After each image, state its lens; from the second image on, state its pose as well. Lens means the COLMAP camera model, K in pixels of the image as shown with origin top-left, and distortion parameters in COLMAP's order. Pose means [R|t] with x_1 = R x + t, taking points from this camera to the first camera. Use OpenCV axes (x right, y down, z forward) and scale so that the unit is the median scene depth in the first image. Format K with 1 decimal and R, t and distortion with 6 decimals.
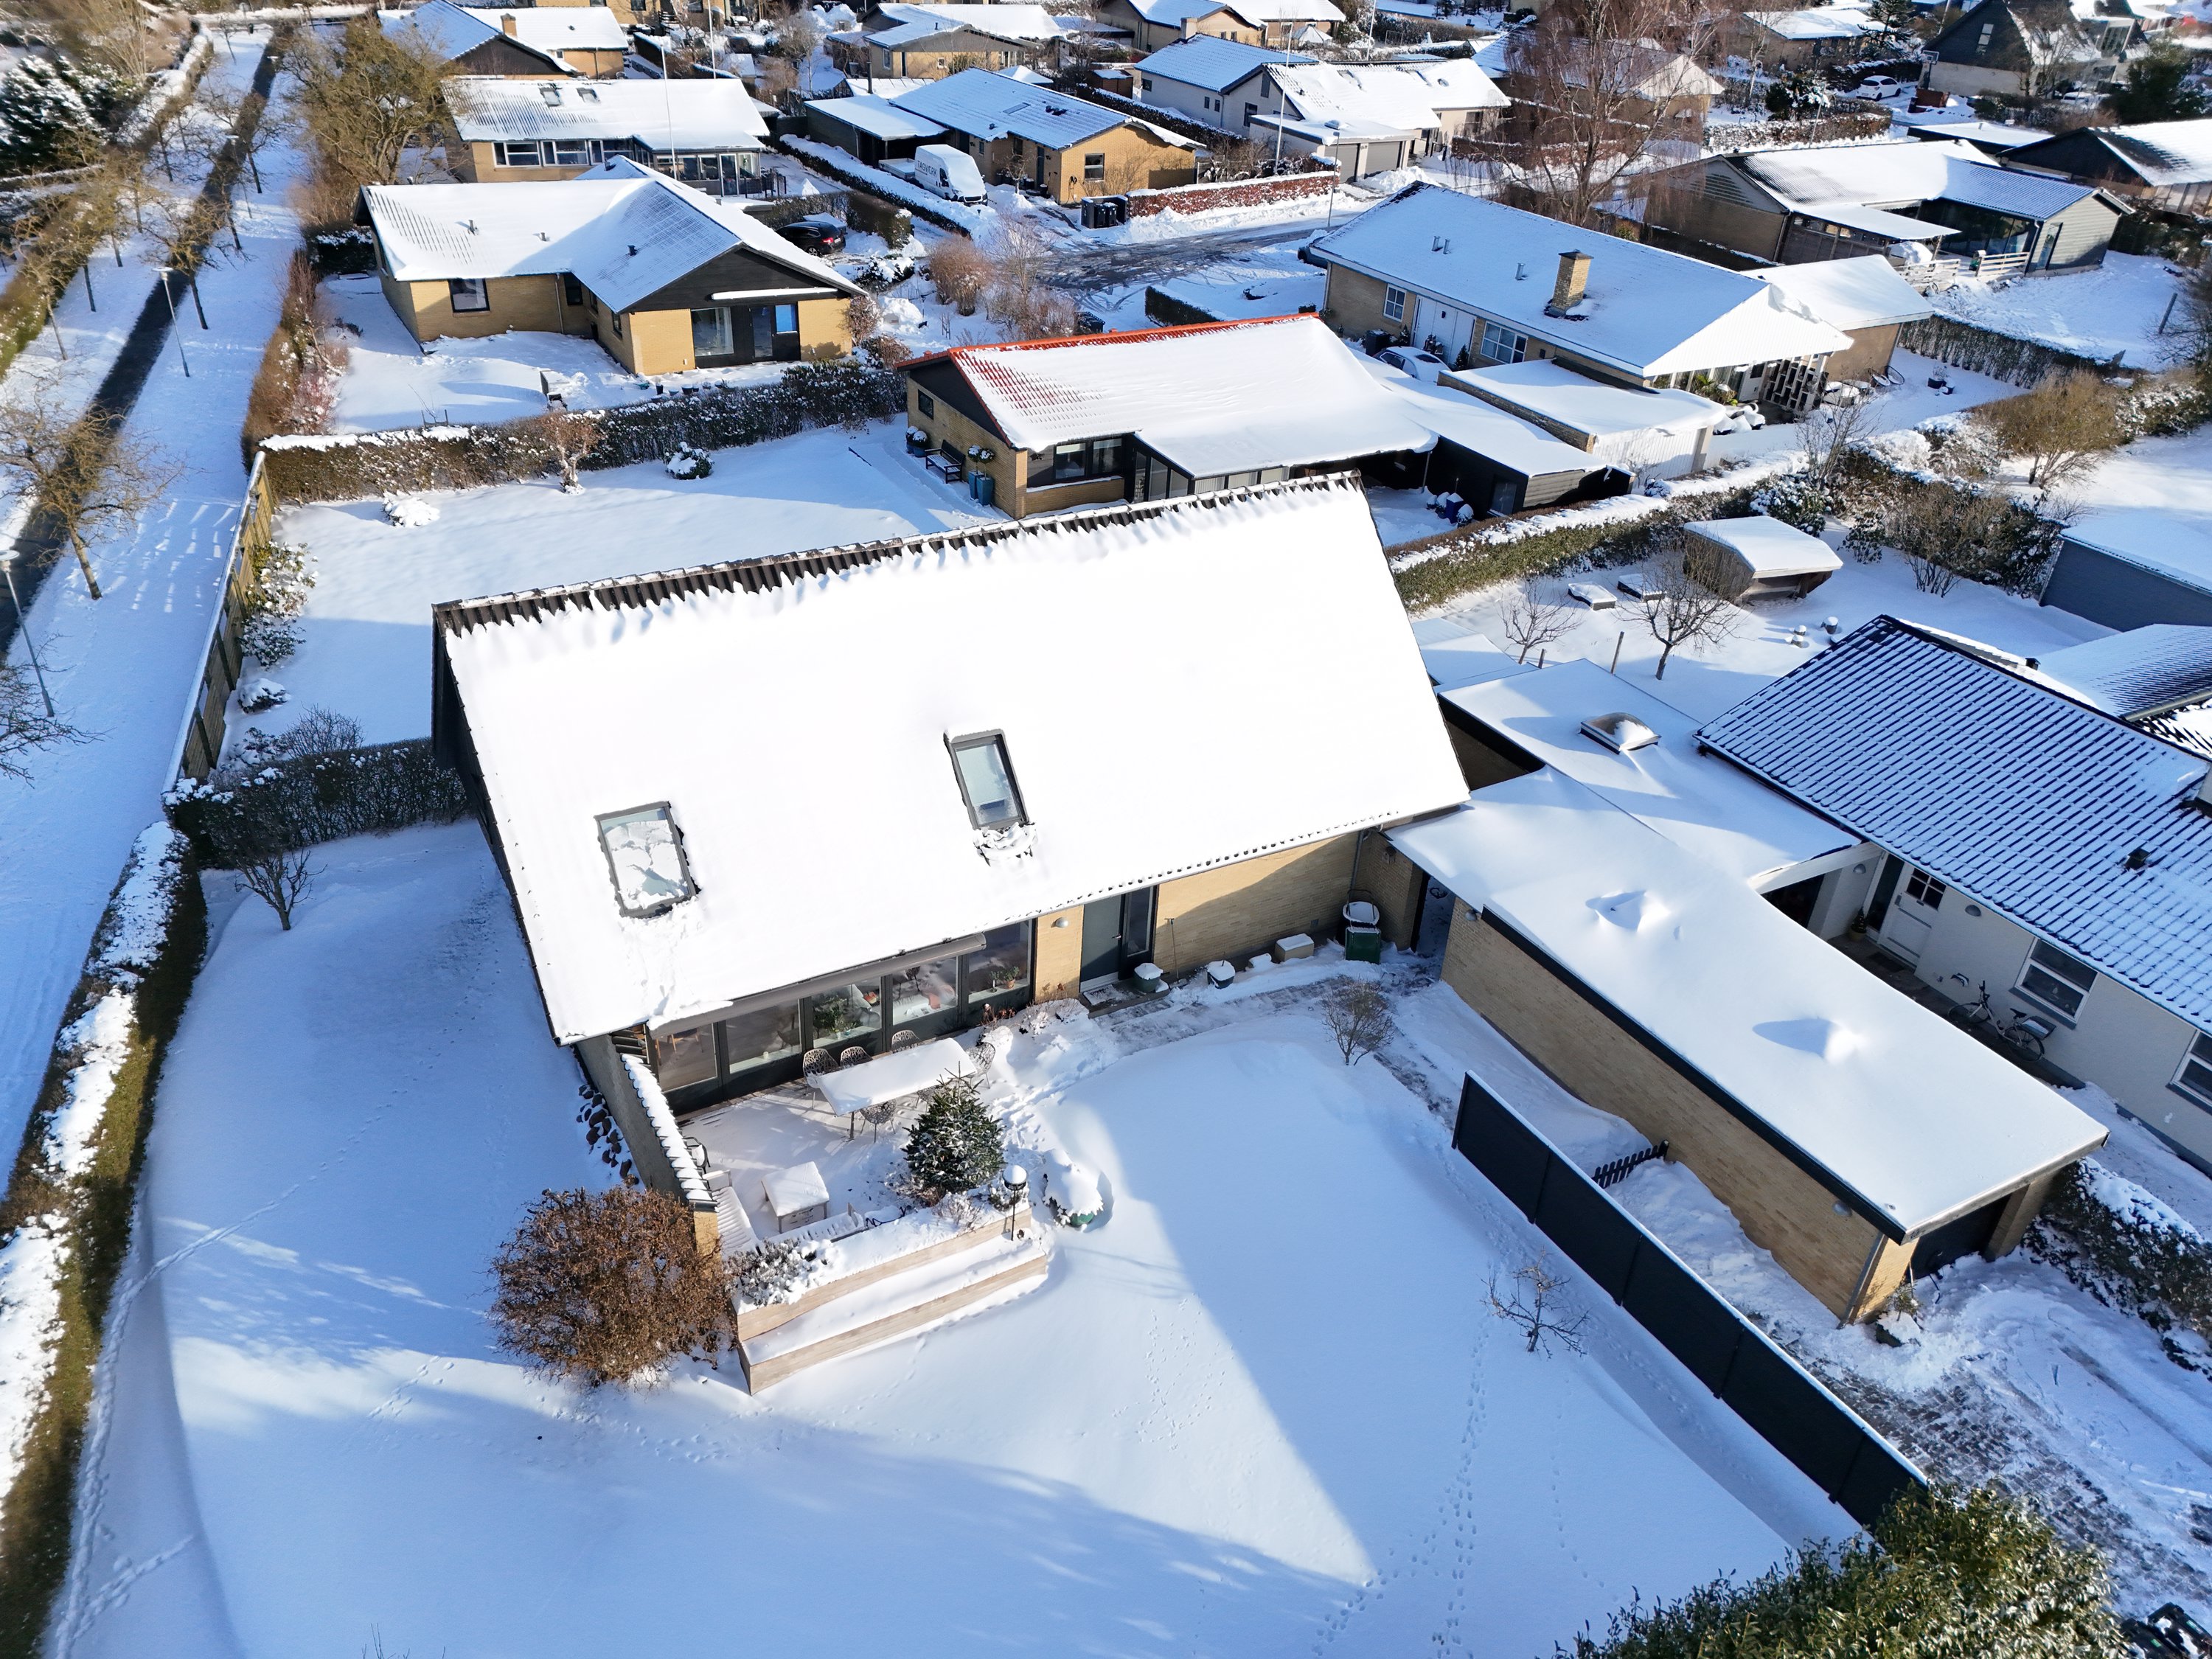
lens RADIAL K [[1617.5, 0, 1103.1], [0, 1617.5, 834.1], [0, 0, 1]] dist [0.088371, -0.066966]
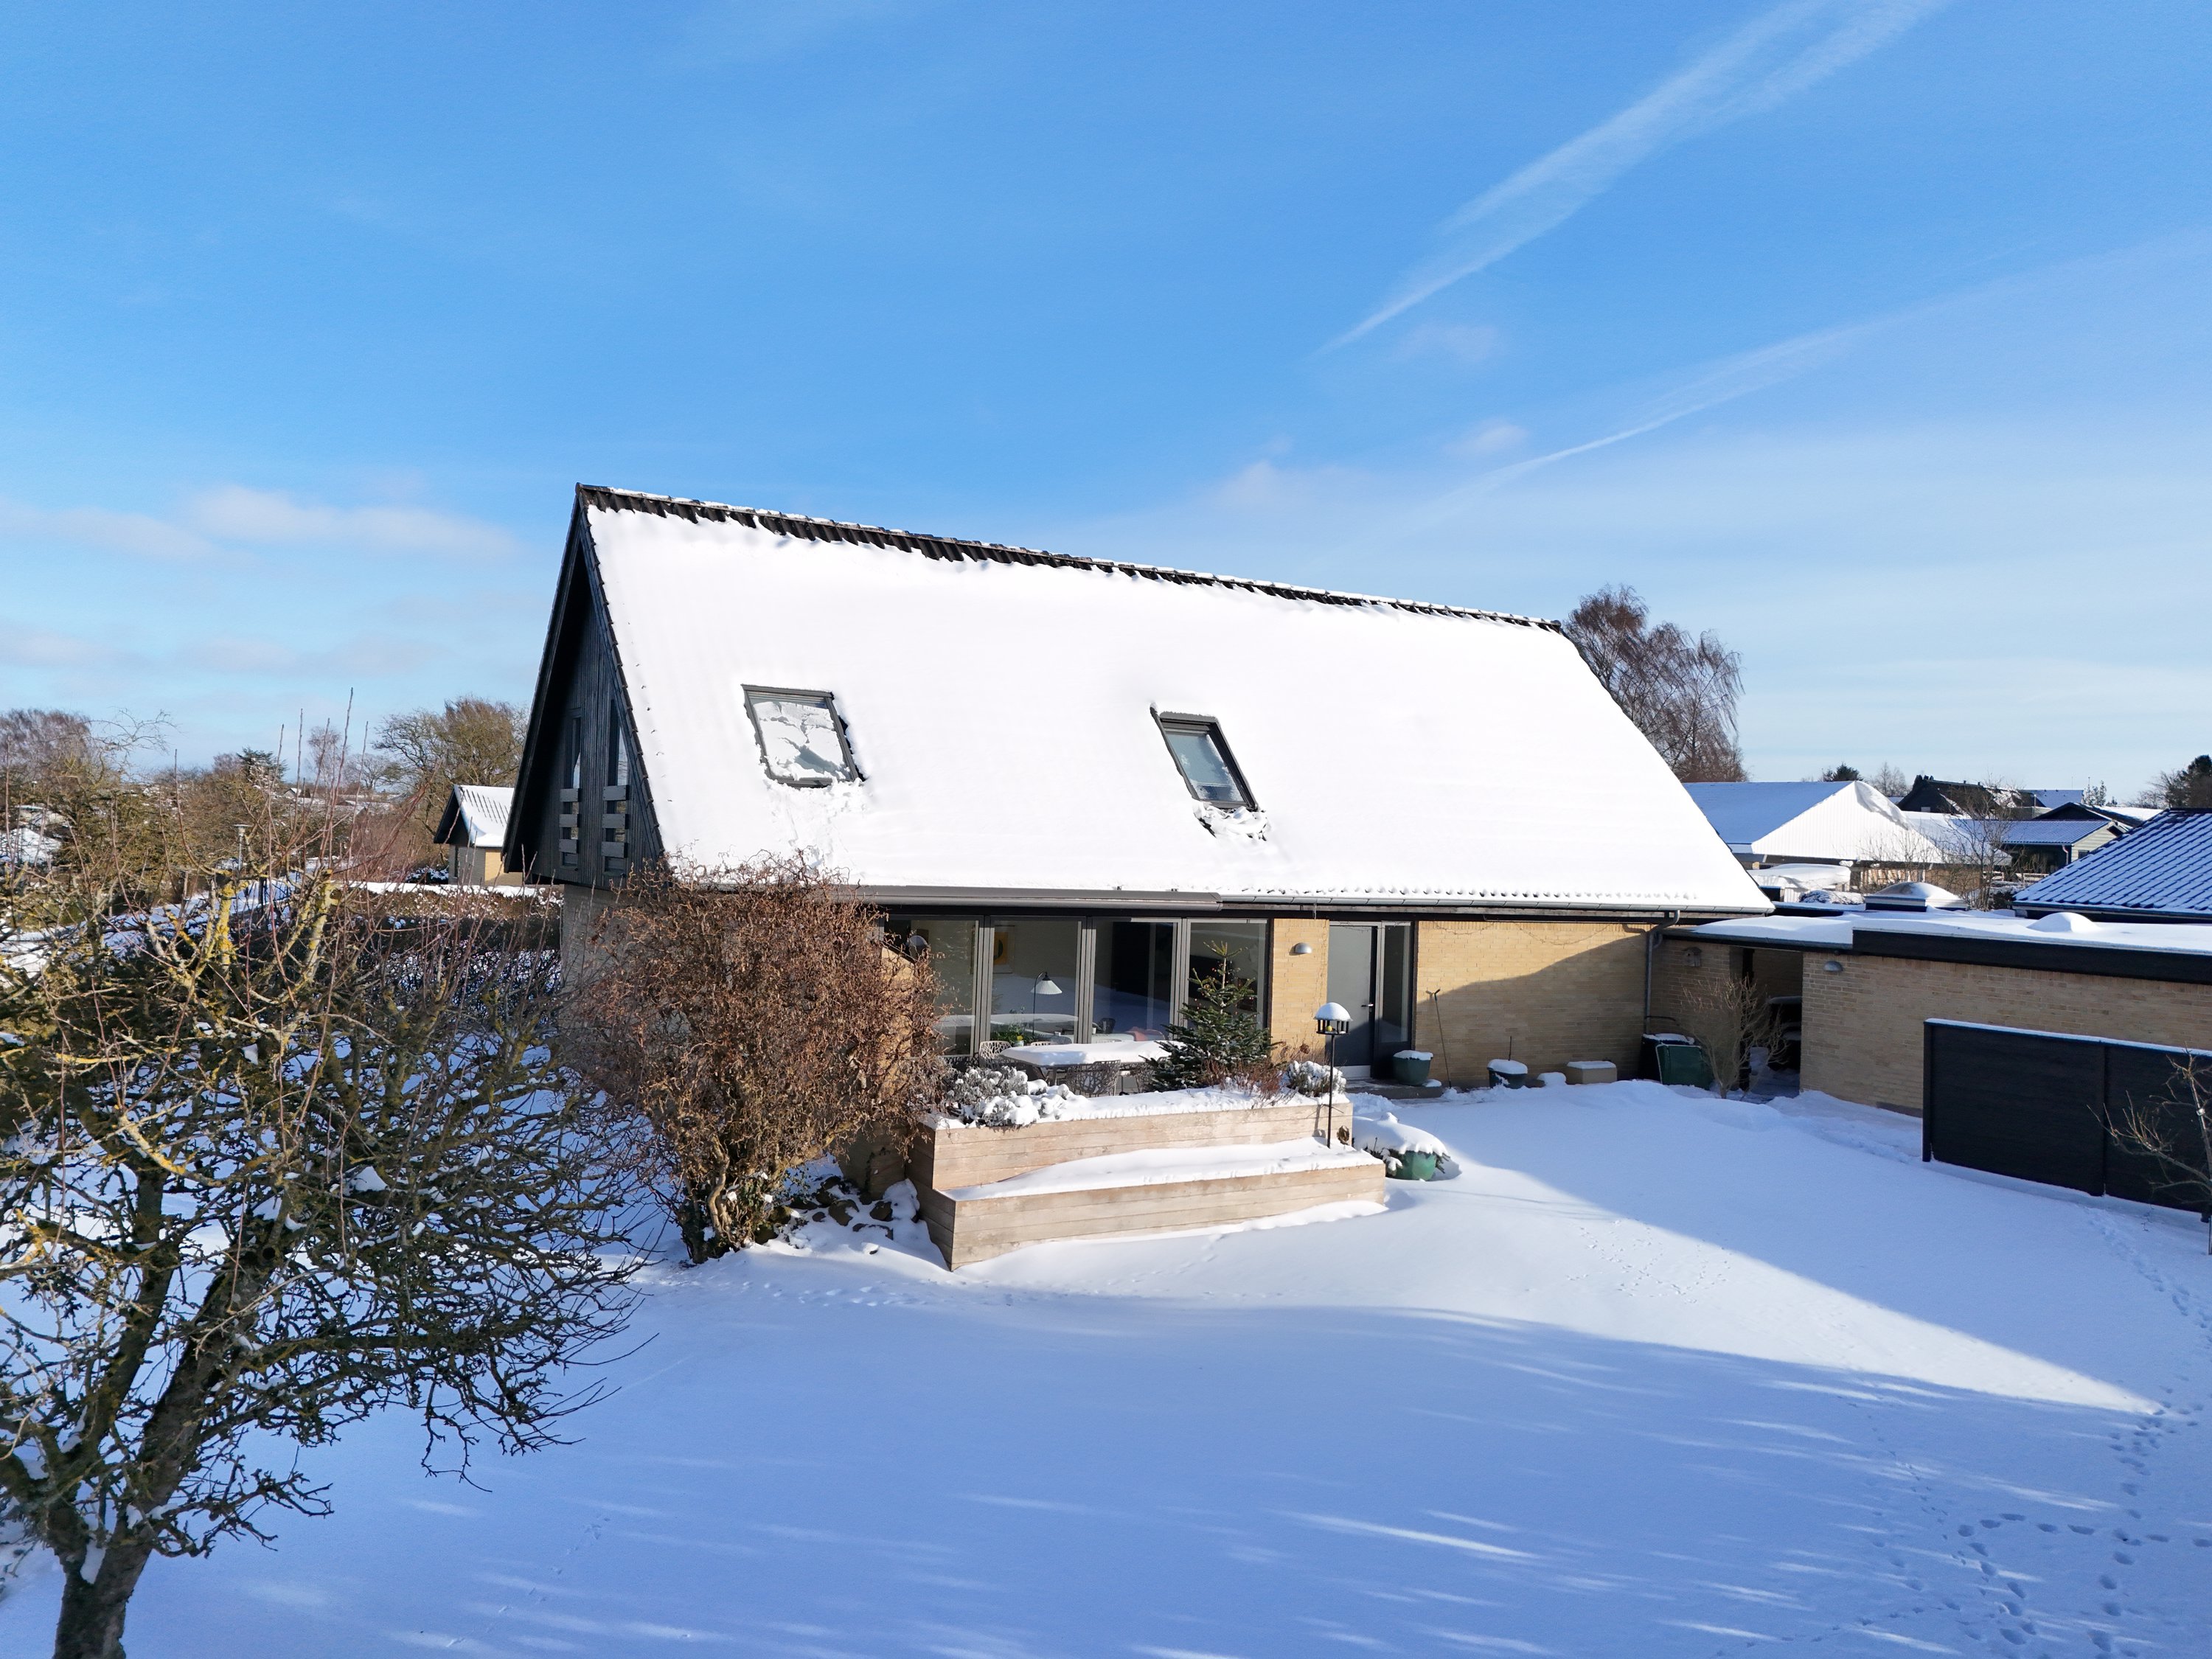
lens RADIAL K [[1614.0, 0, 1106.0], [0, 1614.0, 829.5], [0, 0, 1]] dist [0.103735, -0.090562]
pose [[0.999770, -0.013694, 0.016478, -0.118098], [0.020367, 0.846187, -0.532497, 0.371793], [-0.006651, 0.532711, 0.846271, 0.293393]]
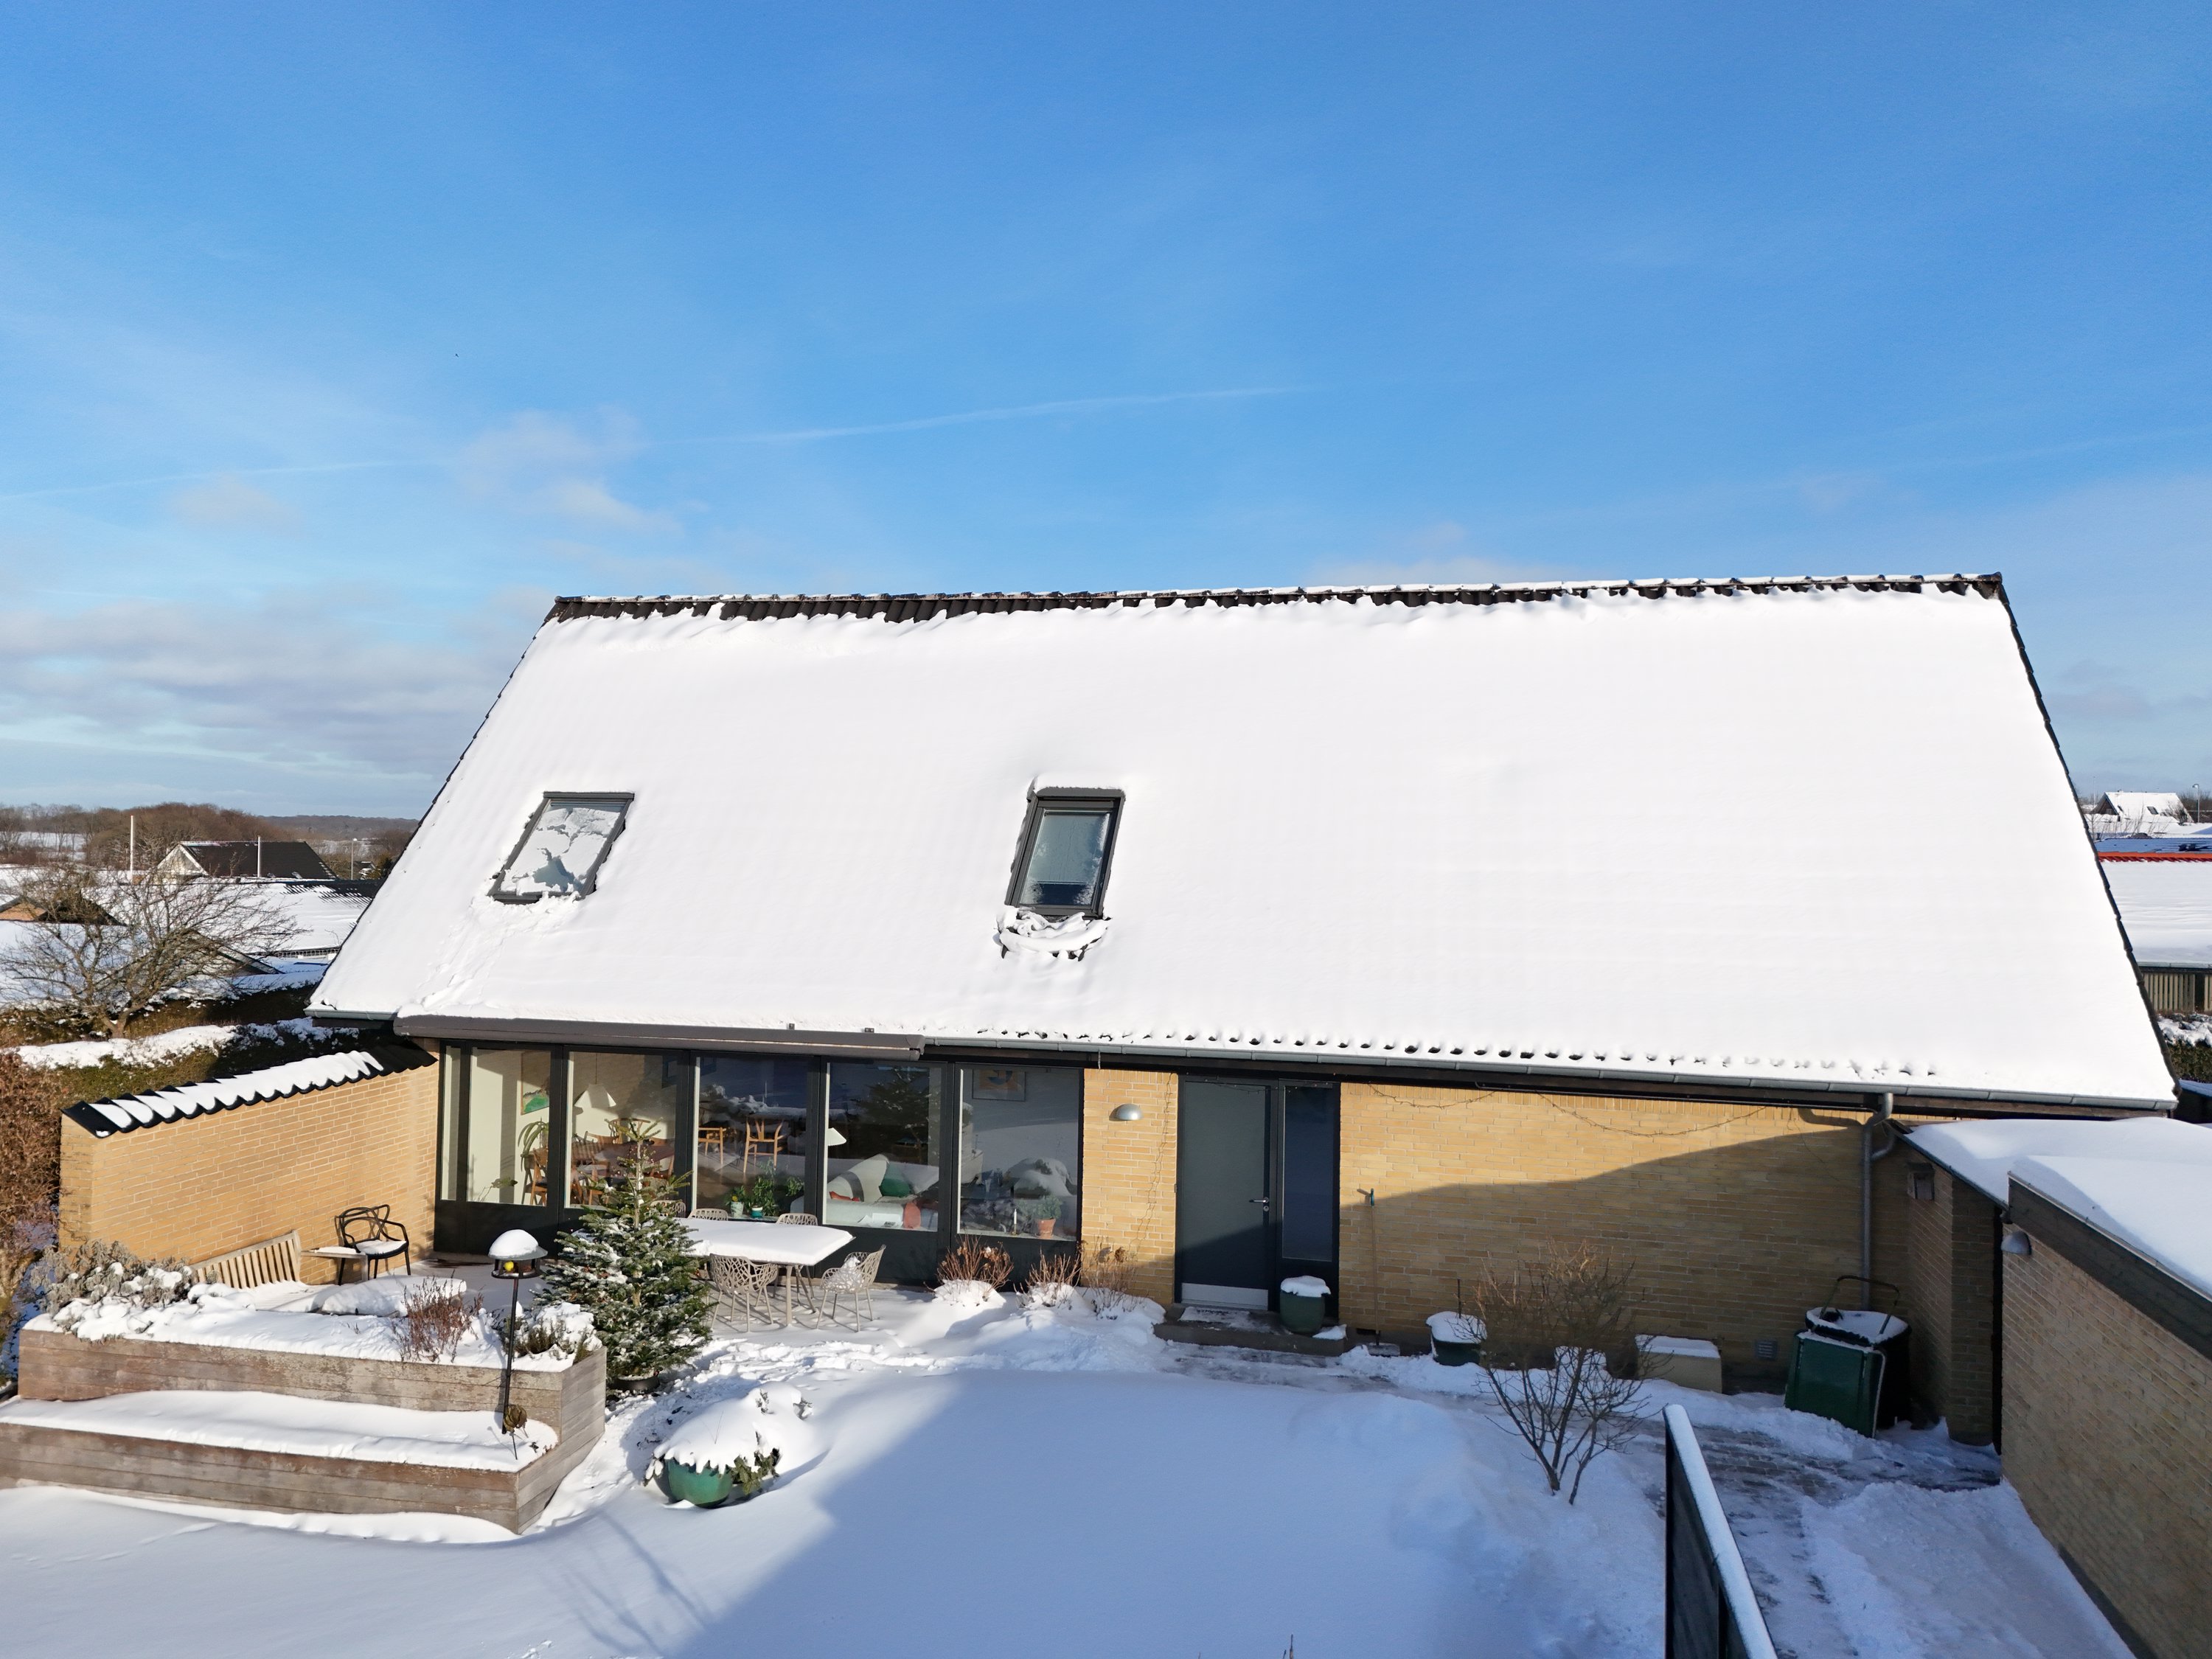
lens RADIAL K [[1617.5, 0, 1103.1], [0, 1617.5, 834.1], [0, 0, 1]] dist [0.088371, -0.066966]
pose [[0.749397, -0.036528, -0.661112, 0.303273], [-0.329906, 0.845109, -0.420657, 0.189160], [0.574078, 0.533344, 0.621272, 0.543684]]
